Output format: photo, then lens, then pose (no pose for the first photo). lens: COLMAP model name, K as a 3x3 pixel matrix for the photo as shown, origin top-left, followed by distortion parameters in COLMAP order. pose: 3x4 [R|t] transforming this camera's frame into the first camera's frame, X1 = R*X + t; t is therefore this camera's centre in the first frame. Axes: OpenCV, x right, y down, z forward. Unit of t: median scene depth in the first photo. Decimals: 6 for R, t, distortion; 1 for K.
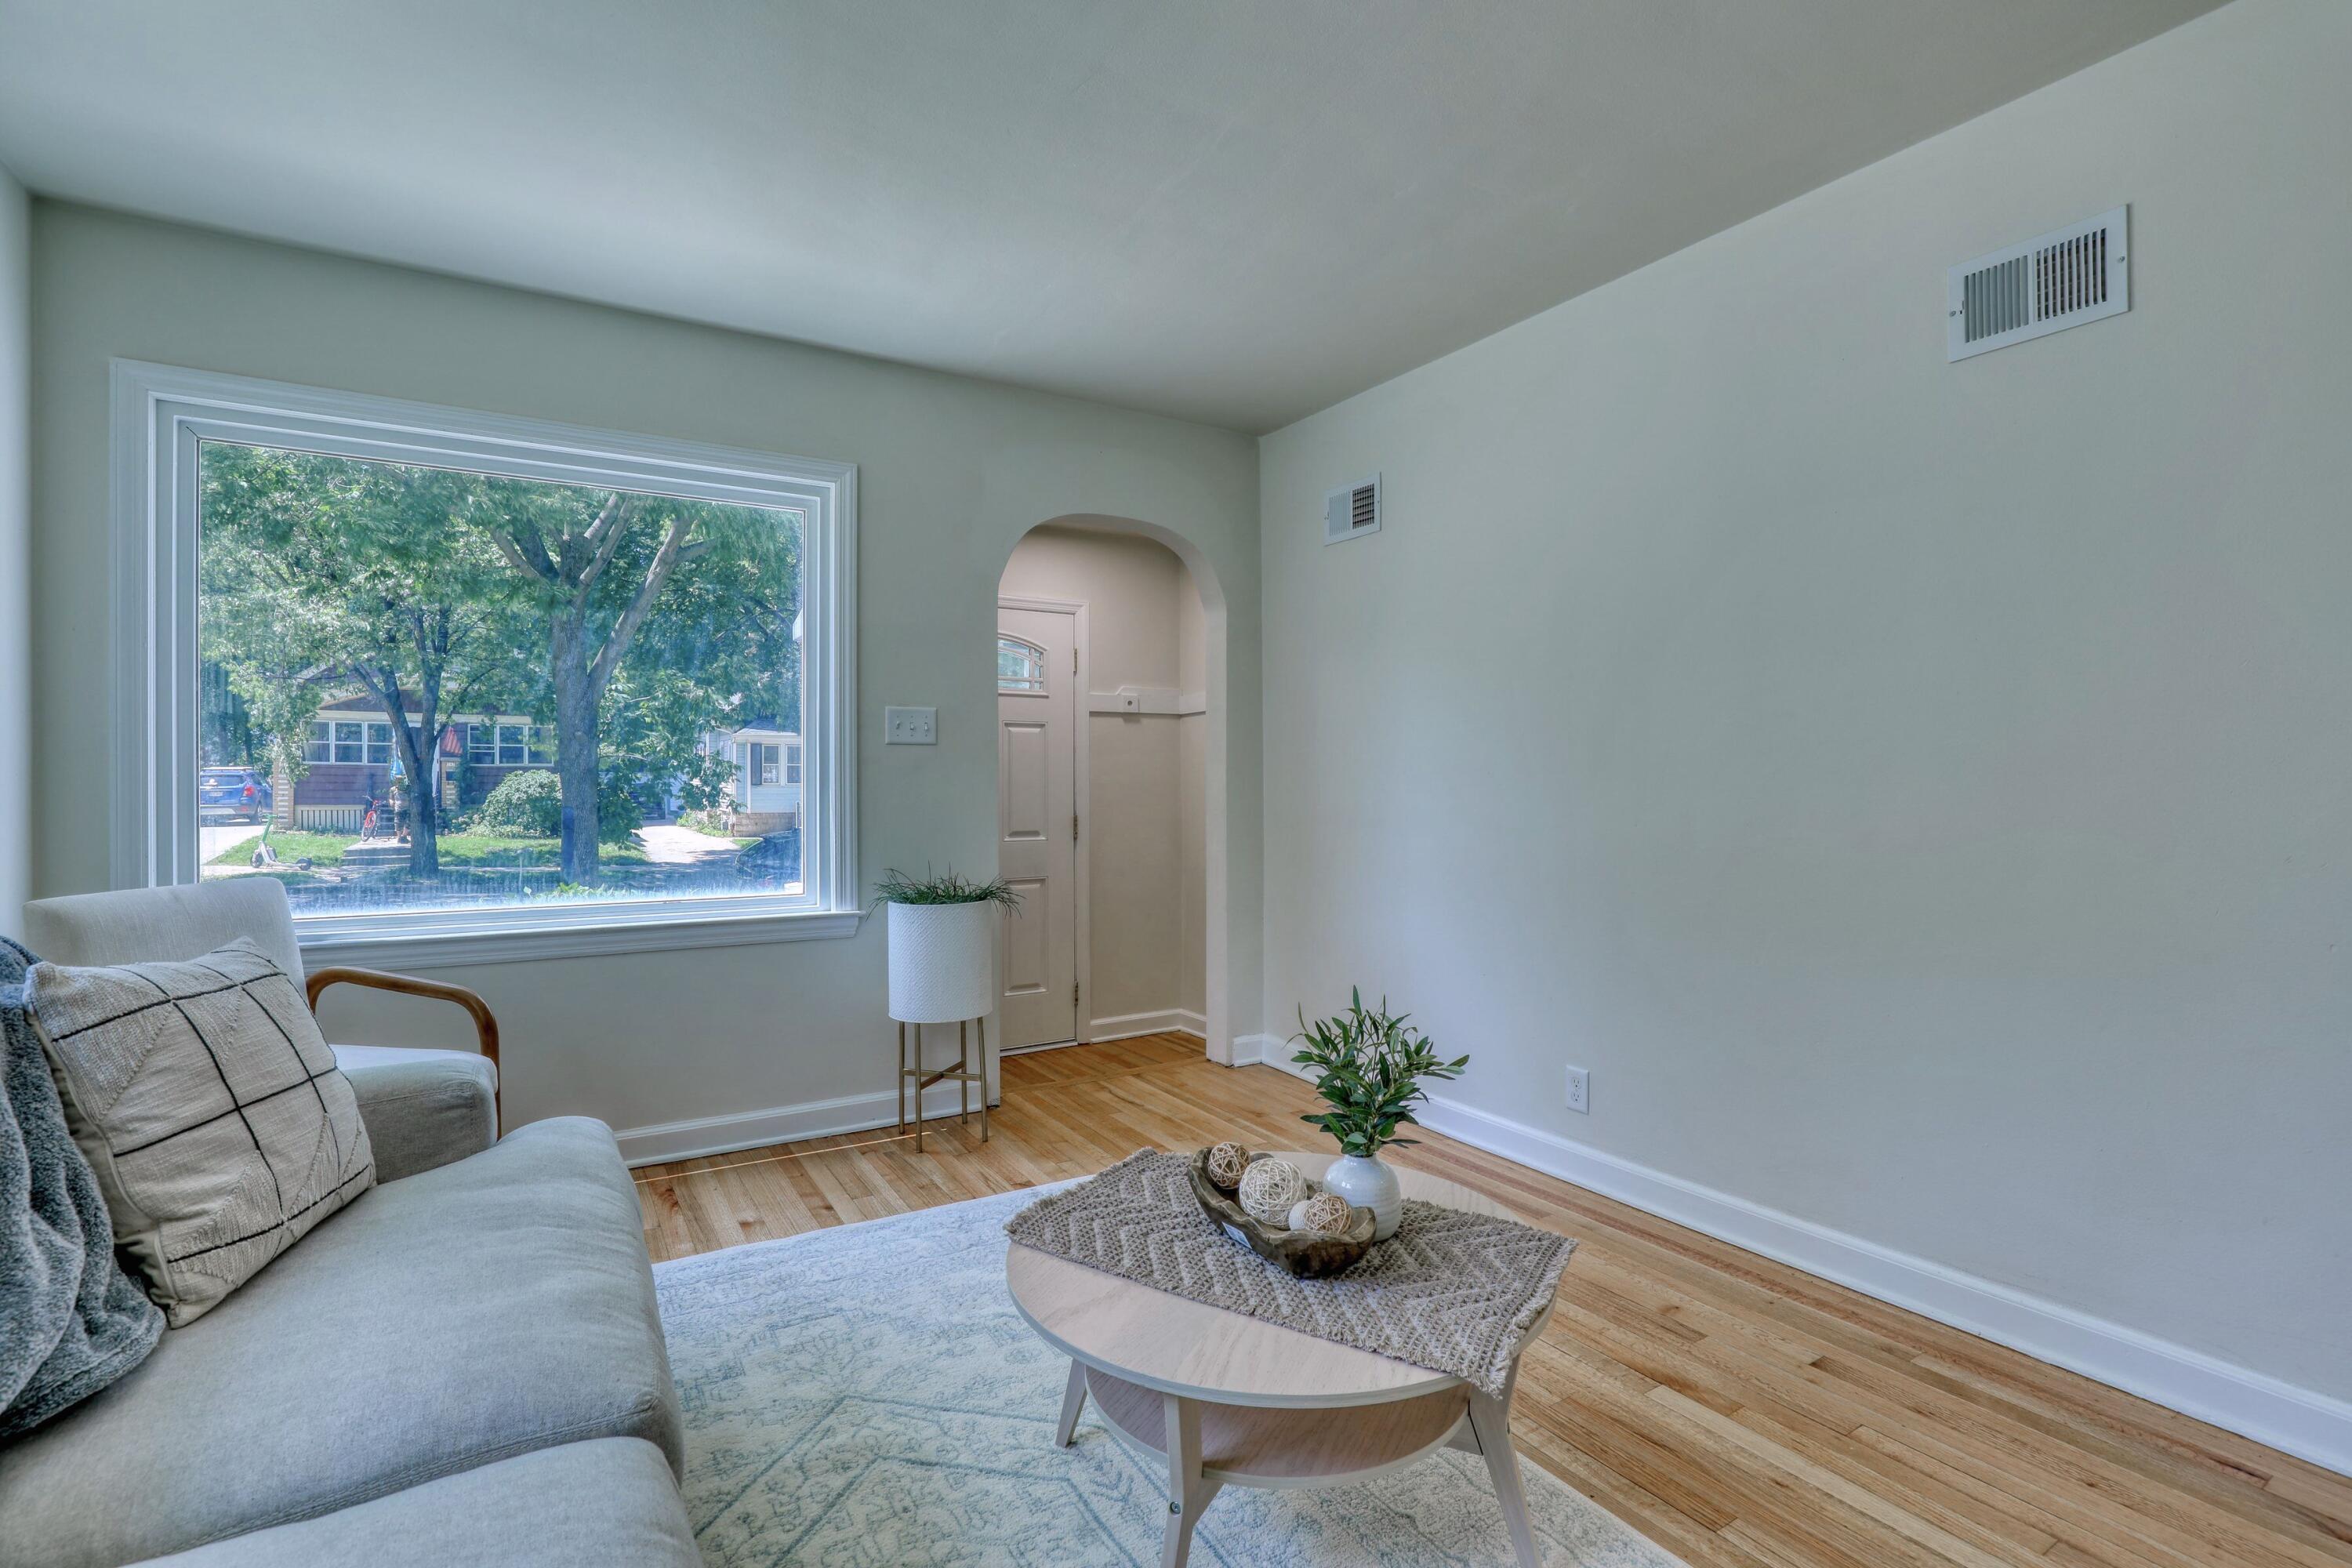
lens RADIAL K [[1107.1, 0, 1176.0], [0, 1107.1, 784.0], [0, 0, 1]] dist [-0.002737, -0.001104]
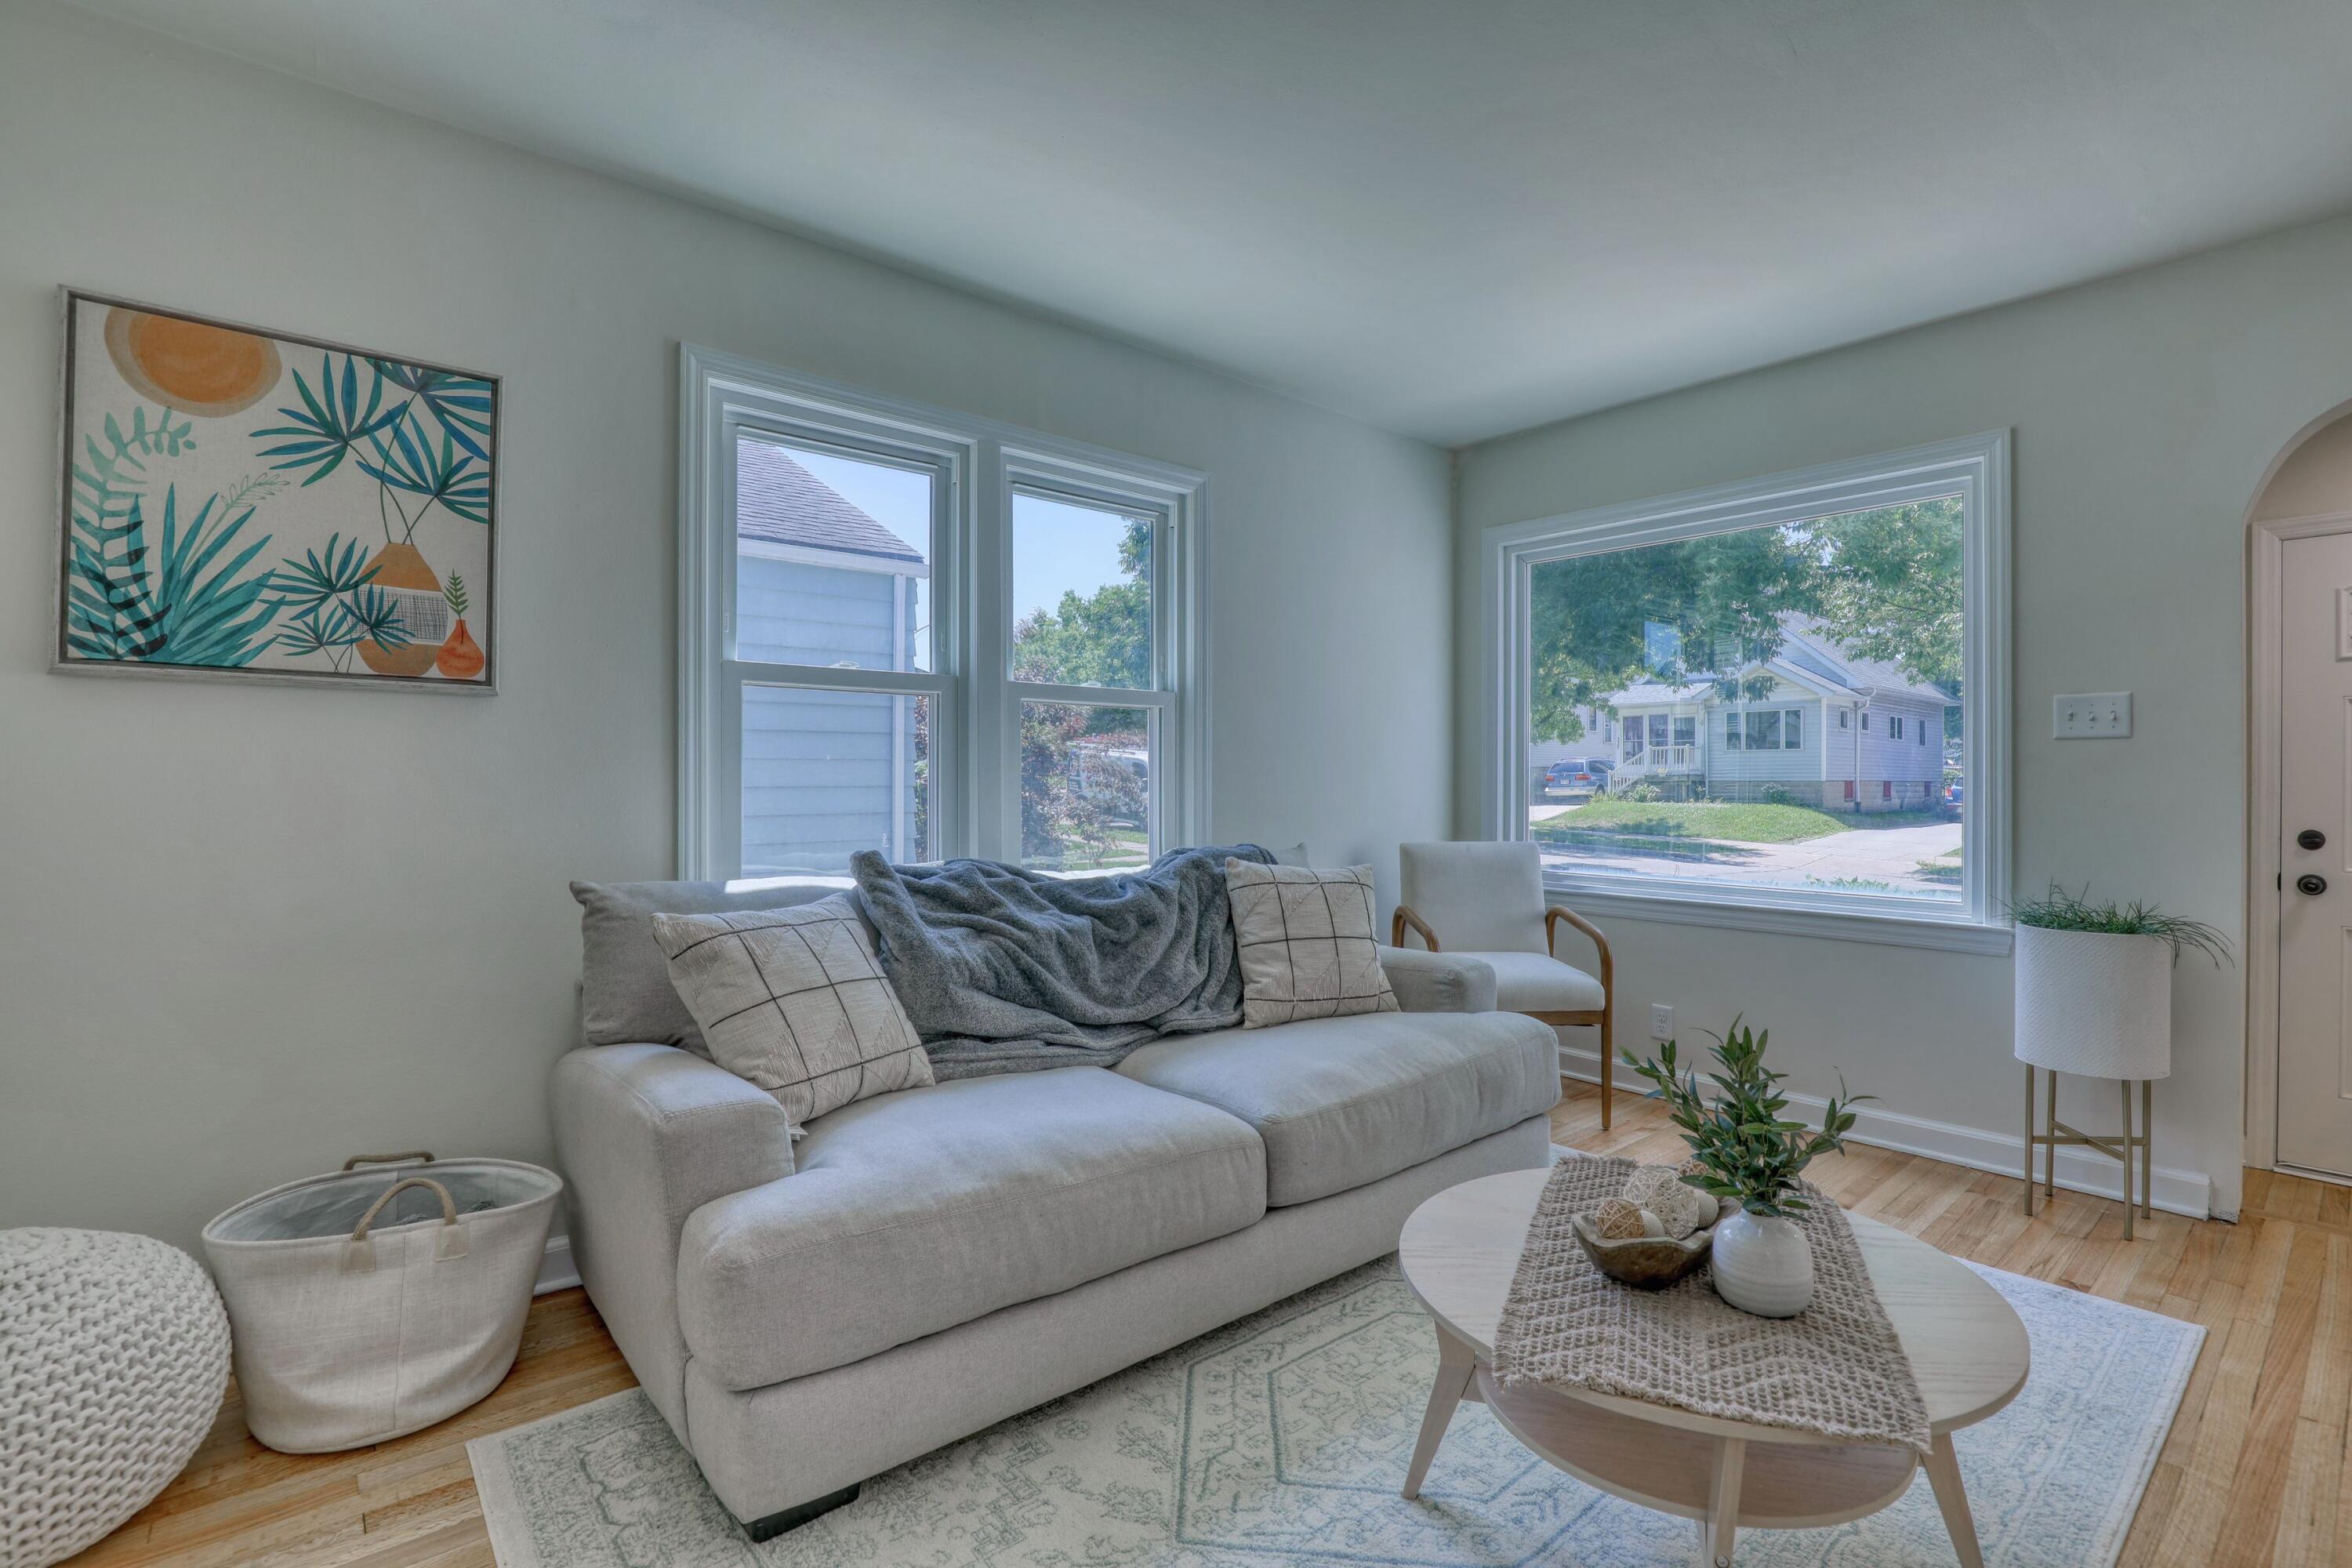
lens RADIAL K [[1107.1, 0, 1176.0], [0, 1107.1, 784.0], [0, 0, 1]] dist [-0.002737, -0.001104]
pose [[0.161267, 0.007996, -0.986878, 0.507294], [-0.006848, 0.999952, 0.006982, -0.002871], [0.986887, 0.005633, 0.161314, 0.209269]]
